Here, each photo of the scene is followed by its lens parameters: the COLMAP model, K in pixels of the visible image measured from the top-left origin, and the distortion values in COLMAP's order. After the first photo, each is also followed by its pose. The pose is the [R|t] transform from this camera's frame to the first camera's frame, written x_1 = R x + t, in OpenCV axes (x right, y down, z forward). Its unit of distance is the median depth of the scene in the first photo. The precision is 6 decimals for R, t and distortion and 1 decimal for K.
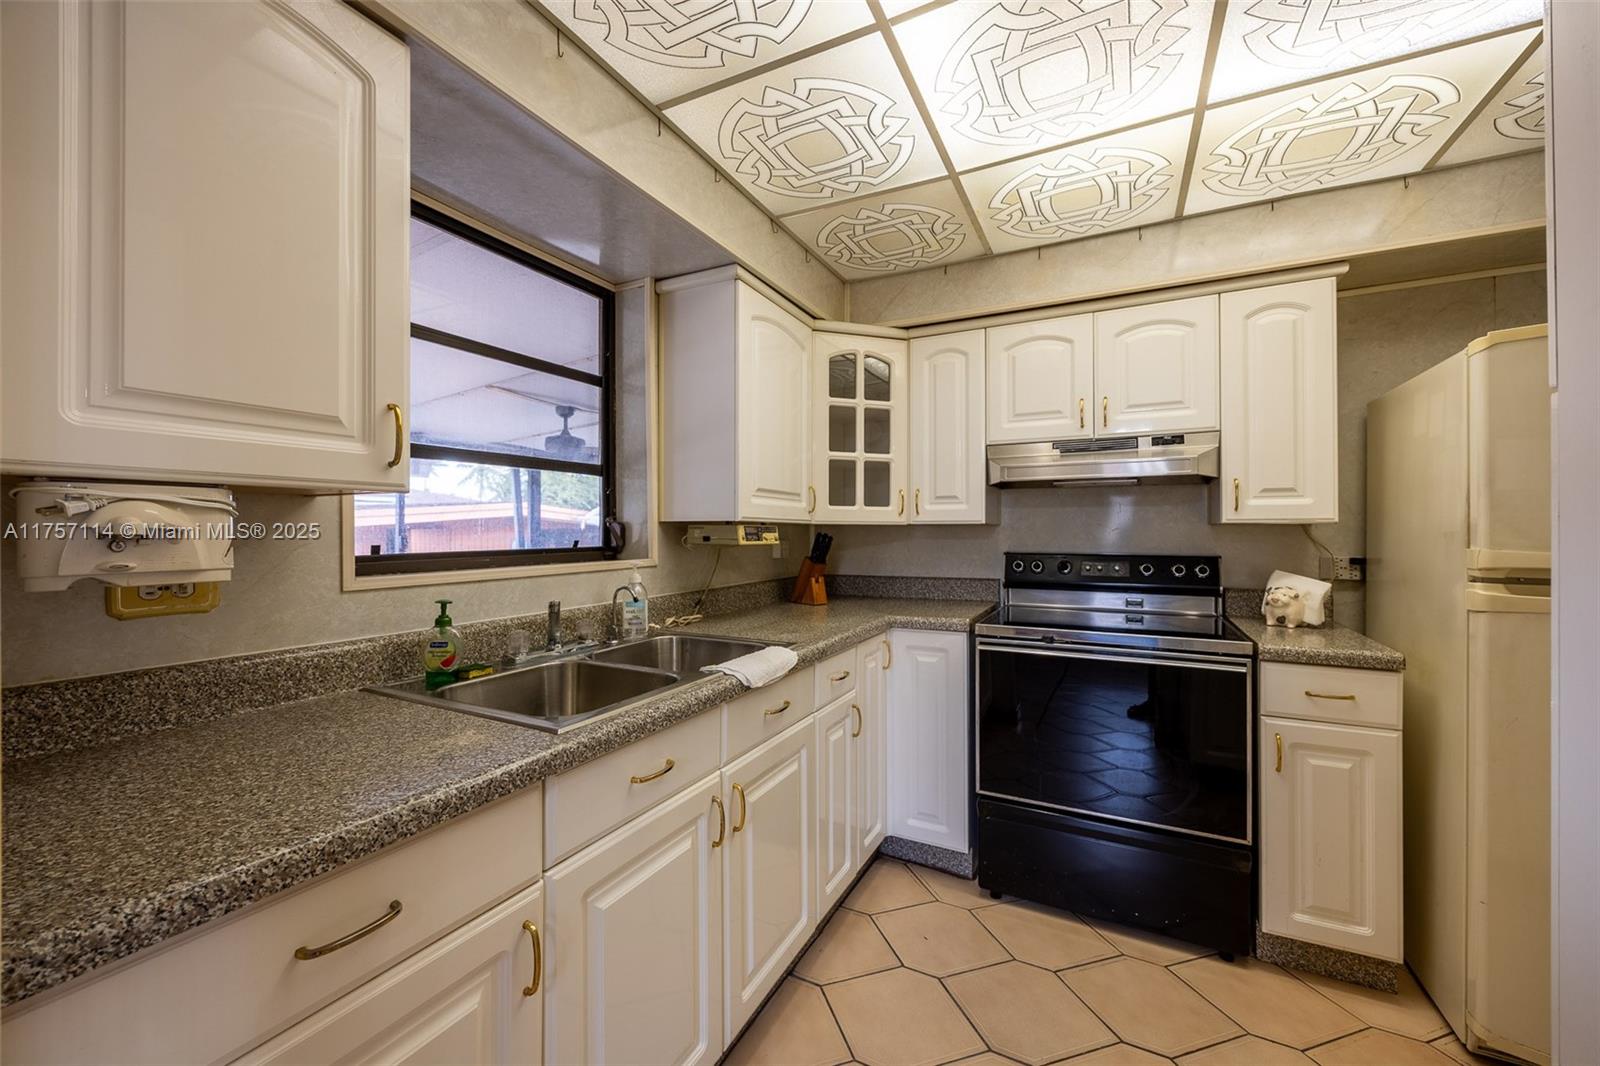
lens RADIAL K [[625.5, 0, 794.4], [0, 625.5, 533.5], [0, 0, 1]] dist [-0.002621, -0.000324]
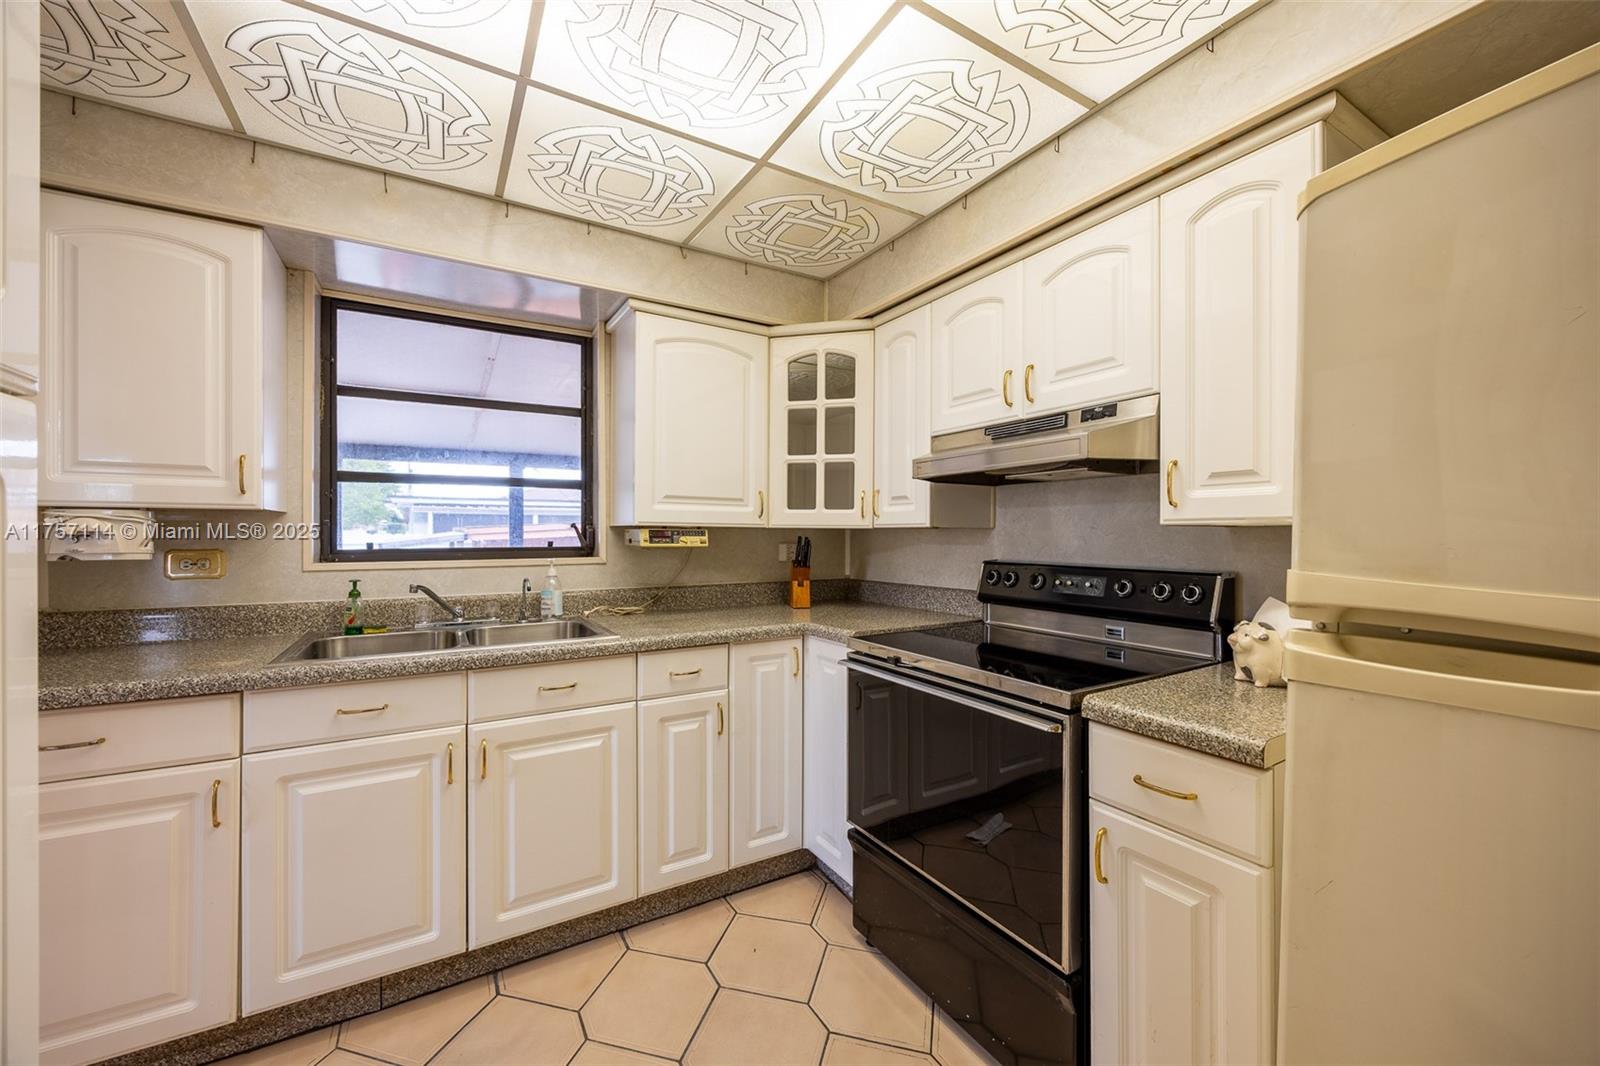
lens RADIAL K [[617.1, 0, 799.5], [0, 617.1, 541.5], [0, 0, 1]] dist [-0.002662, -0.000172]
pose [[0.847358, 0.009083, -0.530945, 0.673609], [-0.005659, 0.999951, 0.008075, -0.001443], [0.530992, -0.003837, 0.847368, 0.191390]]
